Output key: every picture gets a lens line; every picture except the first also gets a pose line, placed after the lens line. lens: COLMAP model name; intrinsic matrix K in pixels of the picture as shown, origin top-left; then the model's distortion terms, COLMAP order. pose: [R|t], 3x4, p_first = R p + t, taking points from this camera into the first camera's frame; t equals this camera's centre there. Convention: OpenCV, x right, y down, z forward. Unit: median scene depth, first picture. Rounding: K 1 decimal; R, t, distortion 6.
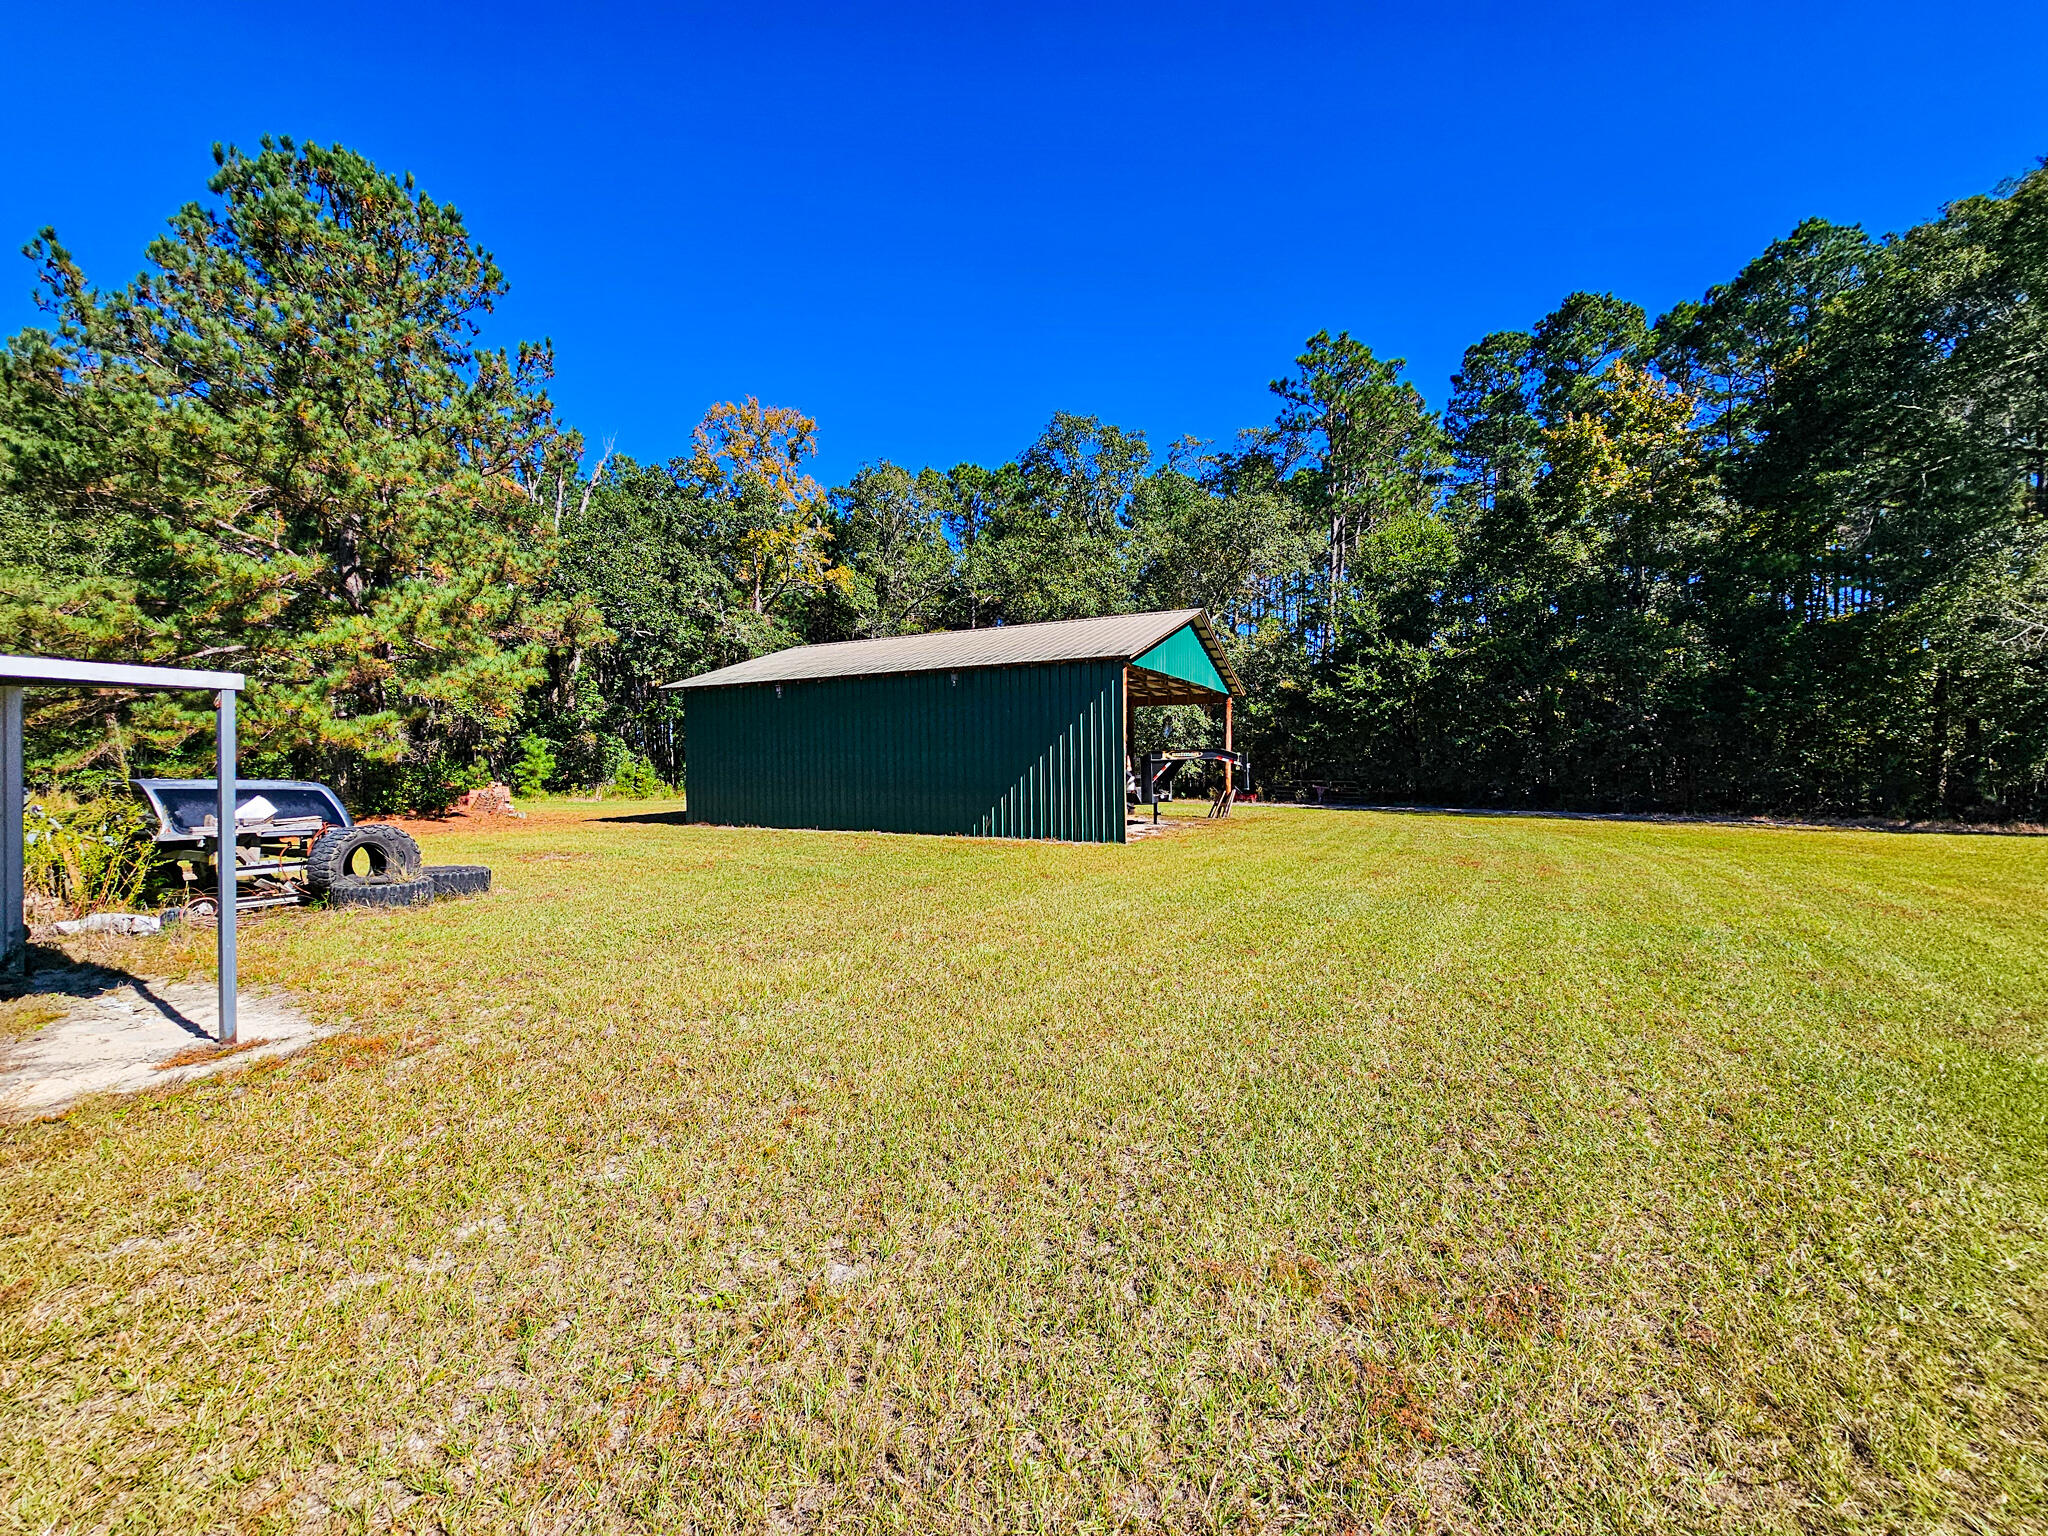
lens RADIAL K [[843.4, 0, 1027.1], [0, 843.4, 771.3], [0, 0, 1]] dist [-0.002882, -0.000319]
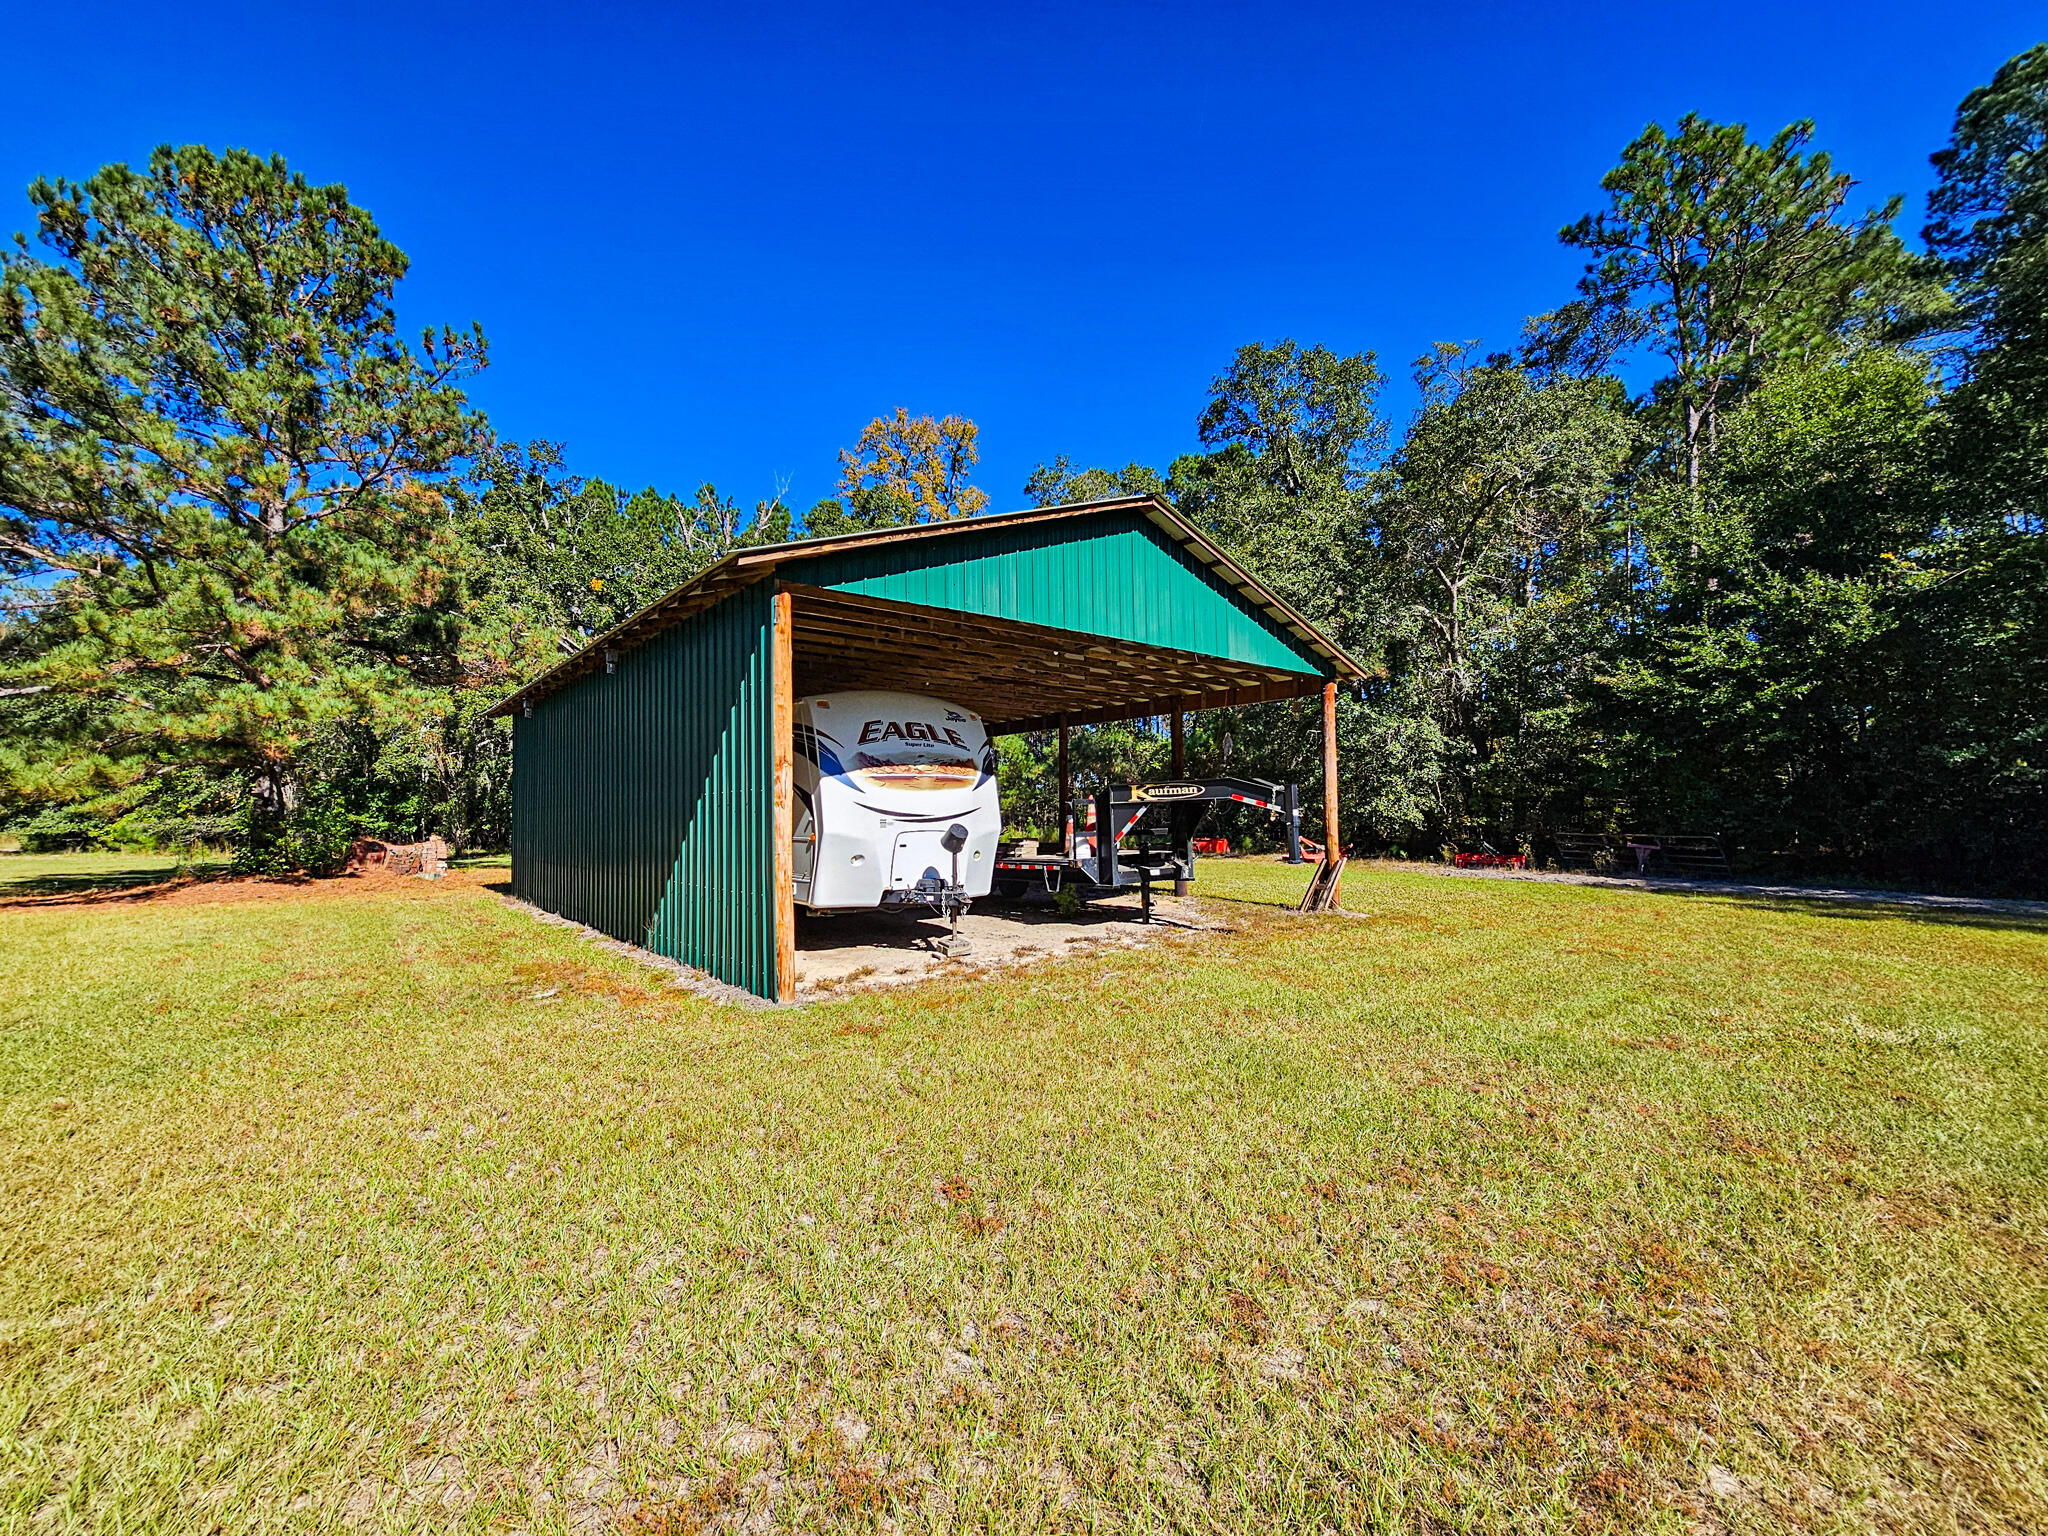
lens RADIAL K [[843.4, 0, 1027.1], [0, 843.4, 771.3], [0, 0, 1]] dist [-0.002882, -0.000319]
pose [[0.919161, -0.027295, -0.392934, 0.195539], [0.006269, 0.998483, -0.054696, -0.003031], [0.393831, 0.047811, 0.917939, 0.320078]]
